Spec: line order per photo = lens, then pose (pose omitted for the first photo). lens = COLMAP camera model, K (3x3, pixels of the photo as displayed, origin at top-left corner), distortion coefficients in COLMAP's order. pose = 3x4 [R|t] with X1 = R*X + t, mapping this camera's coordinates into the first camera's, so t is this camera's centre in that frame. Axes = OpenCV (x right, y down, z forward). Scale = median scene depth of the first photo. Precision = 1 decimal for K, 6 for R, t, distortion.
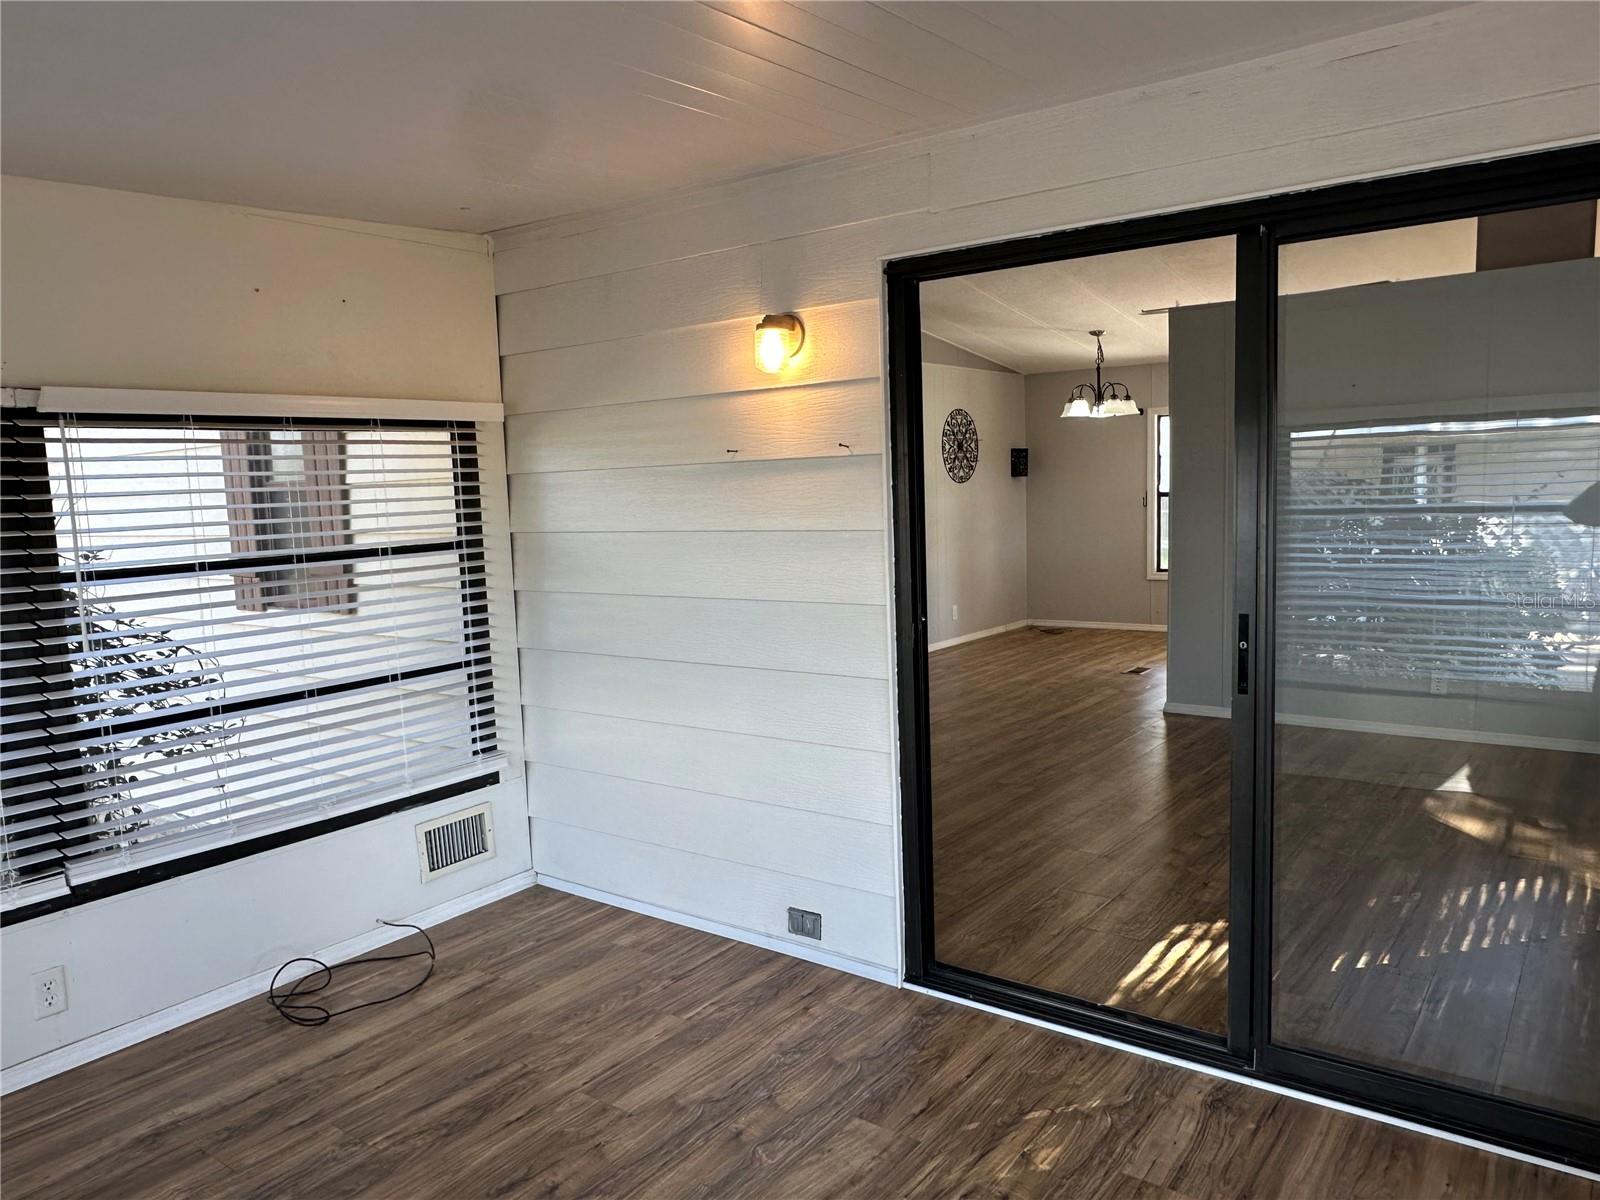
lens RADIAL K [[1126.3, 0, 796.0], [0, 1126.3, 612.0], [0, 0, 1]] dist [-0.006200, -0.002265]
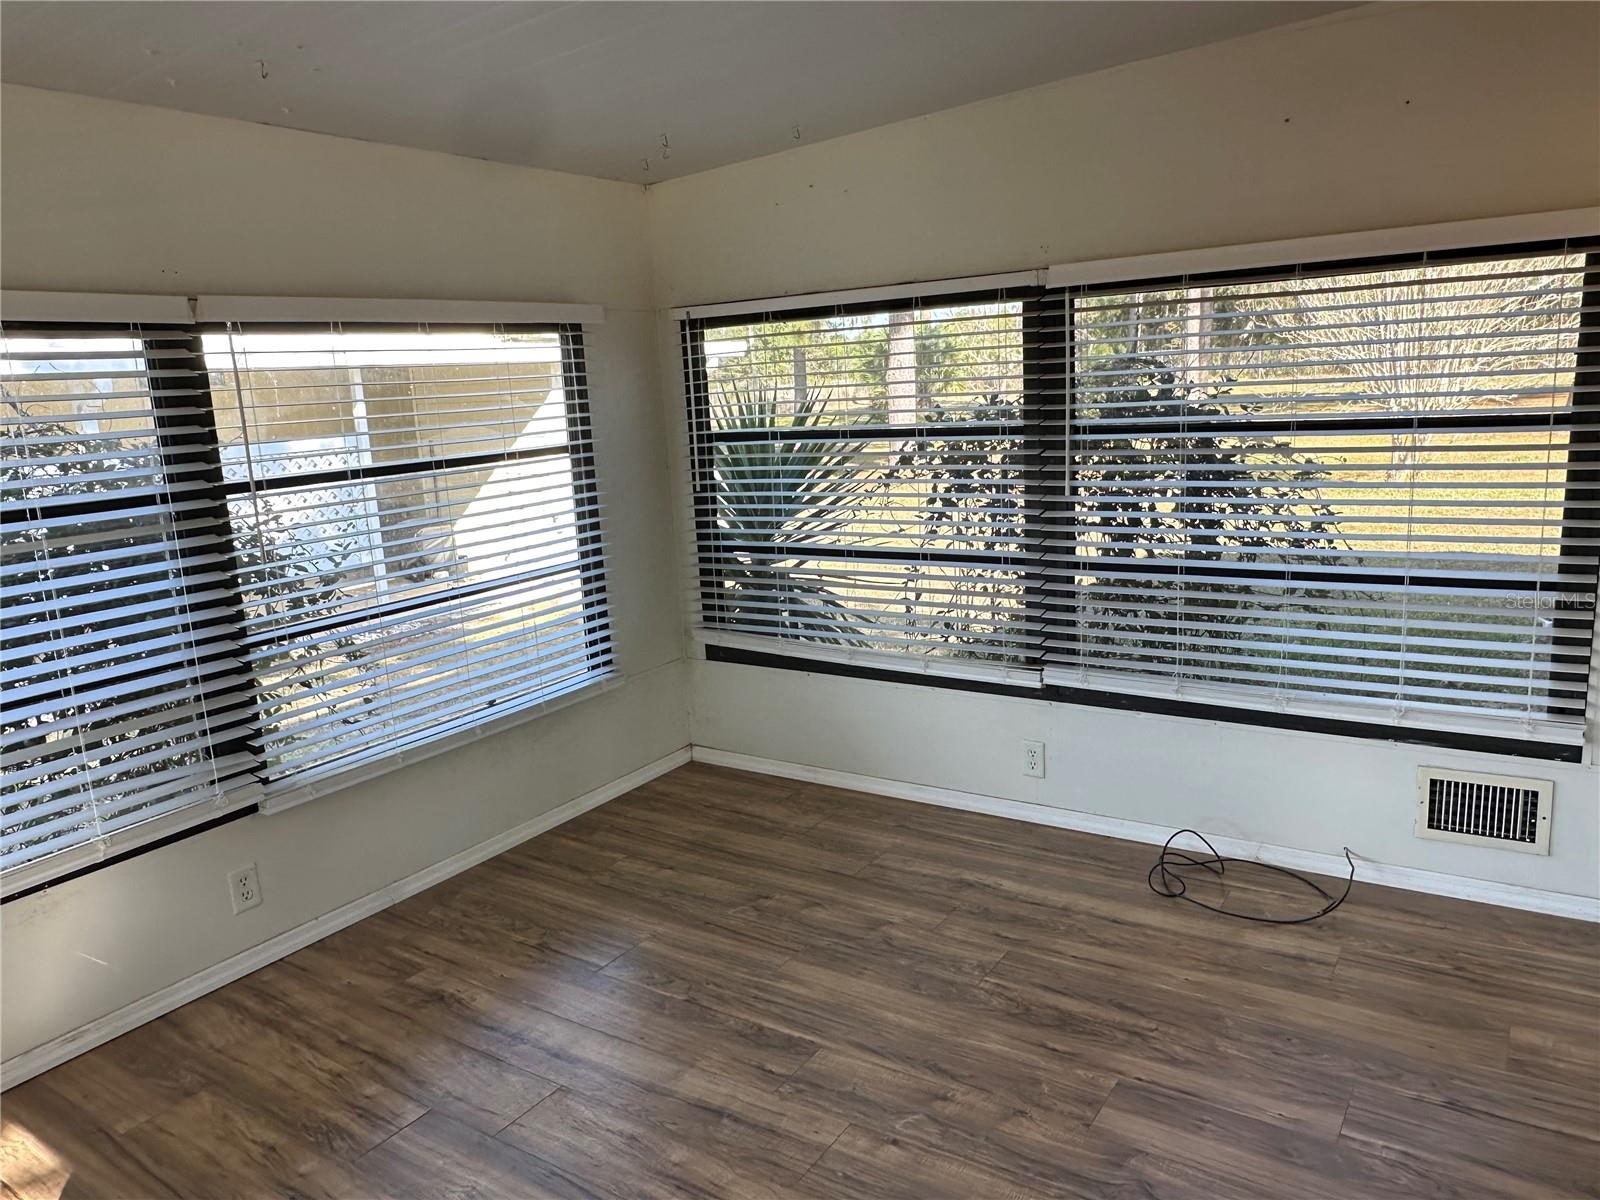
lens RADIAL K [[1126.3, 0, 796.0], [0, 1126.3, 612.0], [0, 0, 1]] dist [-0.006200, -0.002265]
pose [[0.052537, 0.230415, -0.971673, 0.502610], [-0.066674, 0.971655, 0.226805, -0.089959], [0.996391, 0.052869, 0.066411, 0.622727]]
